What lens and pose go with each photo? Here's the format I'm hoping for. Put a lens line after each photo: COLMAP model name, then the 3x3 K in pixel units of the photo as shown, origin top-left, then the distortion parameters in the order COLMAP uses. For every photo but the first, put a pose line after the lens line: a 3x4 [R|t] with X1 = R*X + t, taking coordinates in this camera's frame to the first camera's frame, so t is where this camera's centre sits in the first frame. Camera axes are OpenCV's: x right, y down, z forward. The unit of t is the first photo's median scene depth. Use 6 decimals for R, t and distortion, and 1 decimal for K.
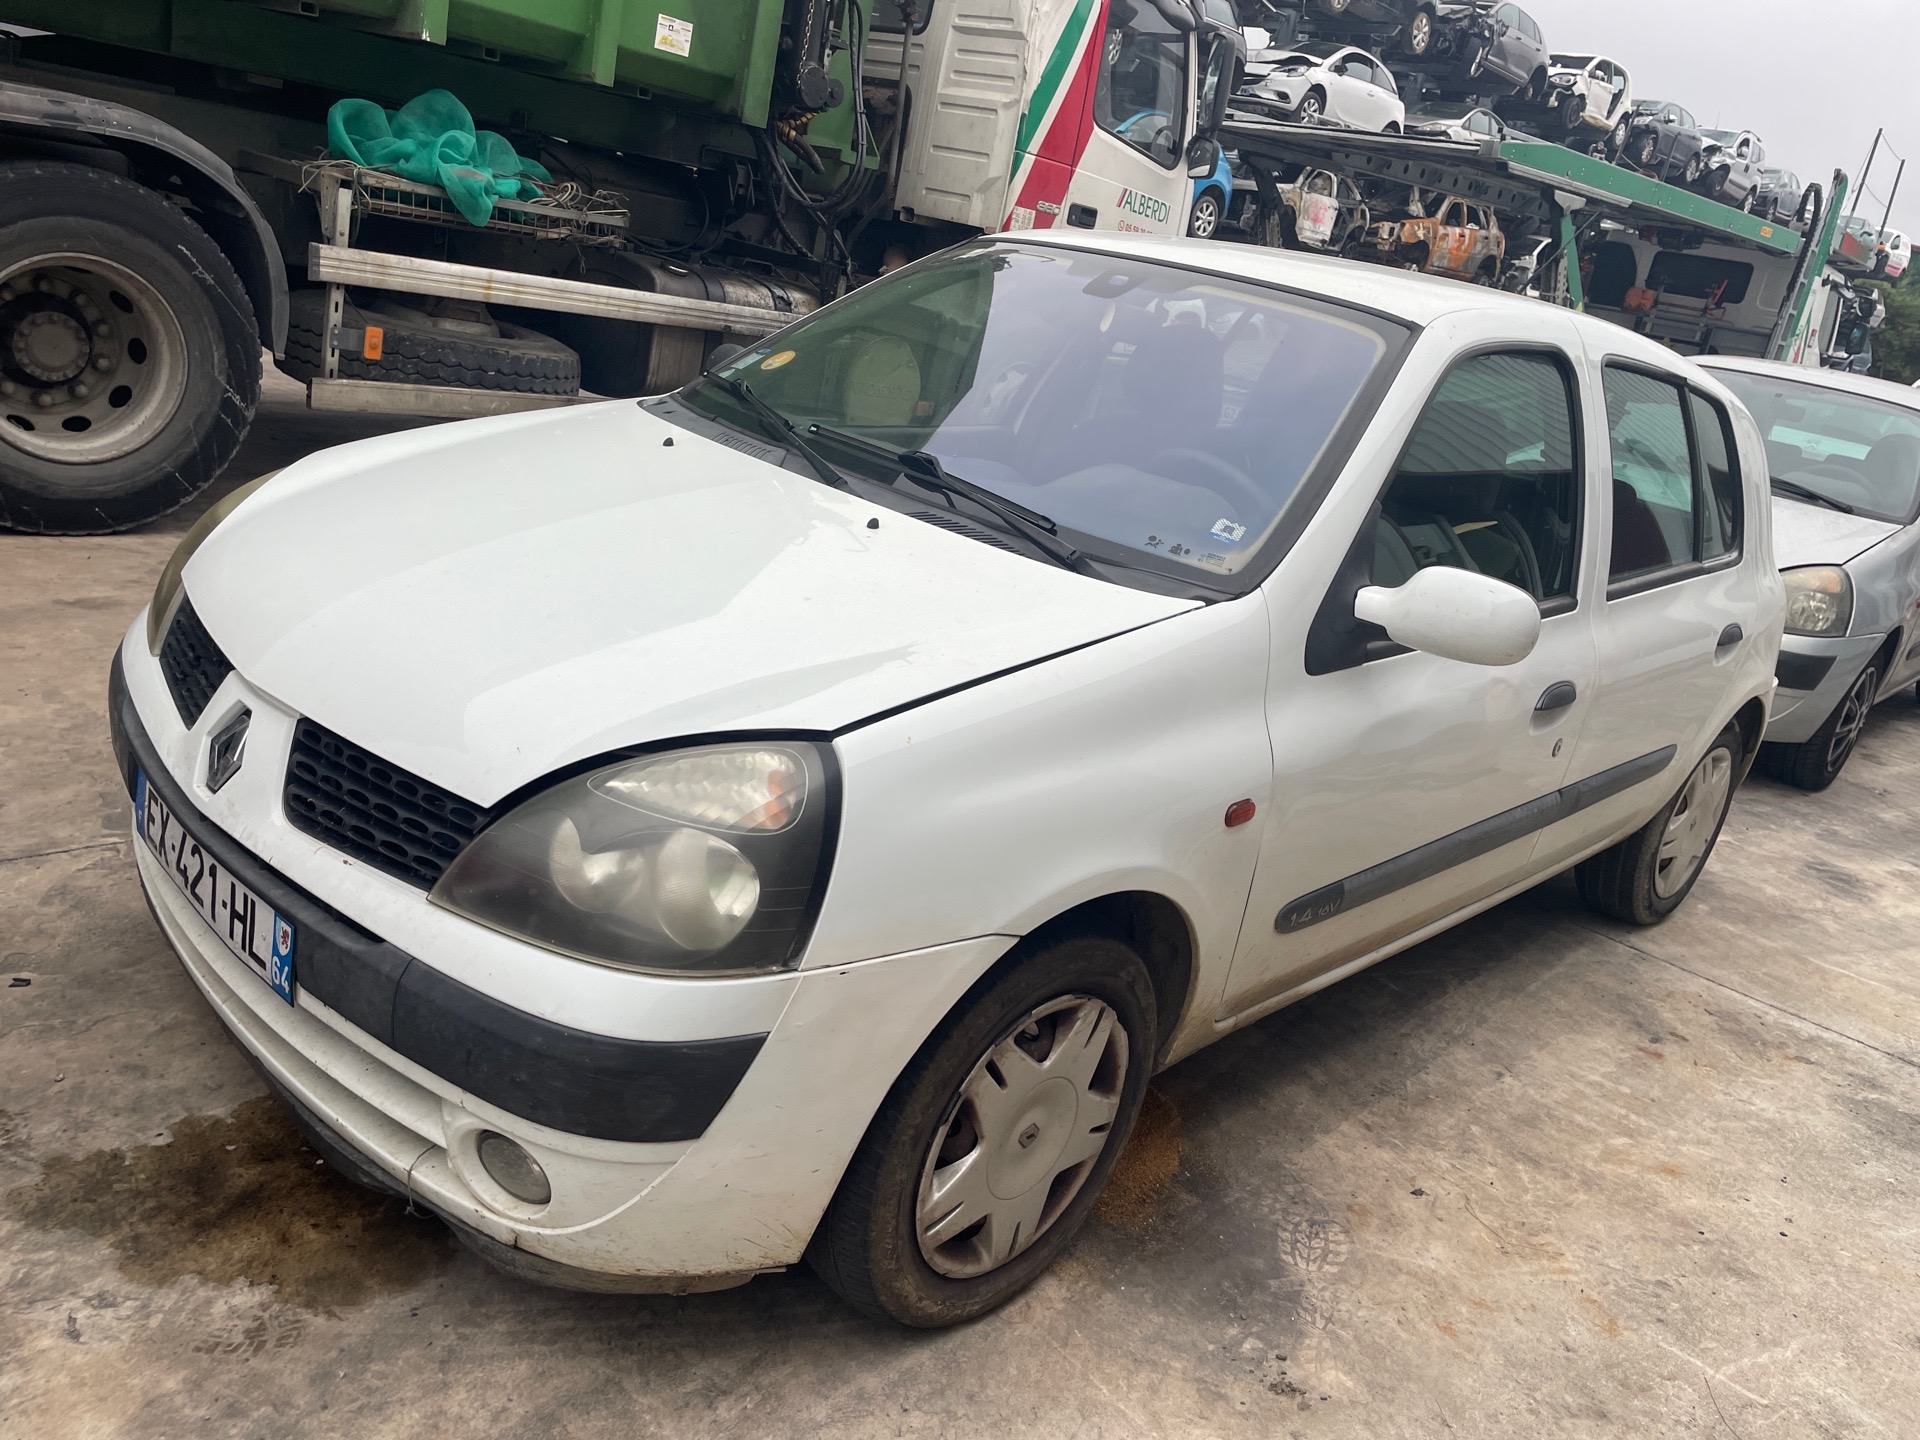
lens RADIAL K [[1454.5, 0, 960.0], [0, 1454.5, 720.0], [0, 0, 1]] dist [0.064895, -0.093136]
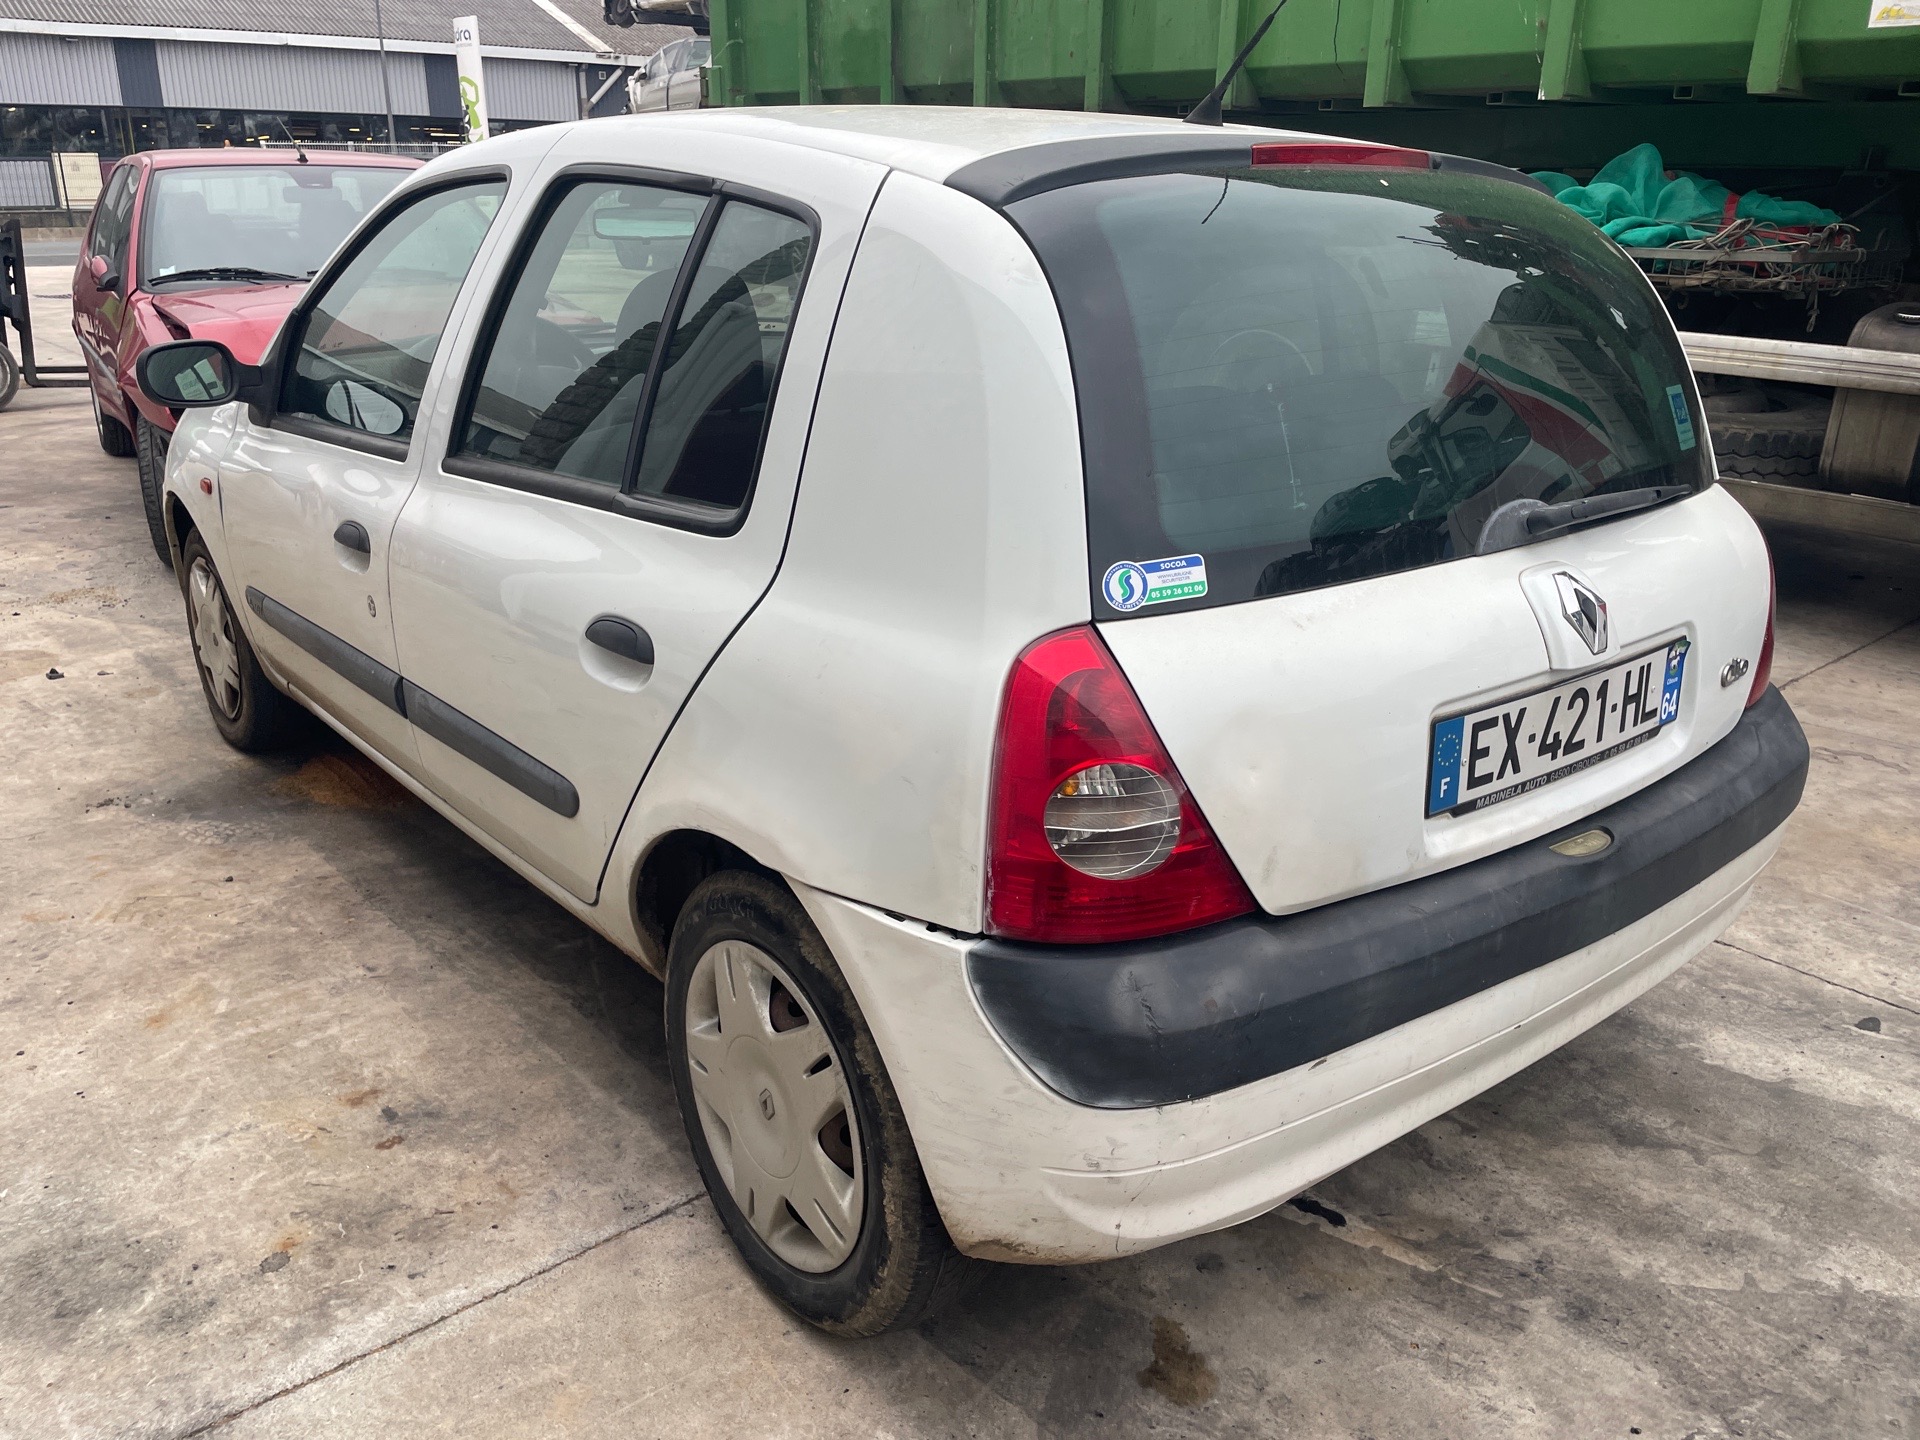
lens RADIAL K [[1454.7, 0, 905.2], [0, 1454.7, 706.4], [0, 0, 1]] dist [0.080977, -0.104149]
pose [[-0.122145, 0.153125, -0.980629, 1.119341], [-0.342907, 0.920675, 0.186475, -0.181712], [0.931394, 0.359042, -0.059949, 1.216473]]
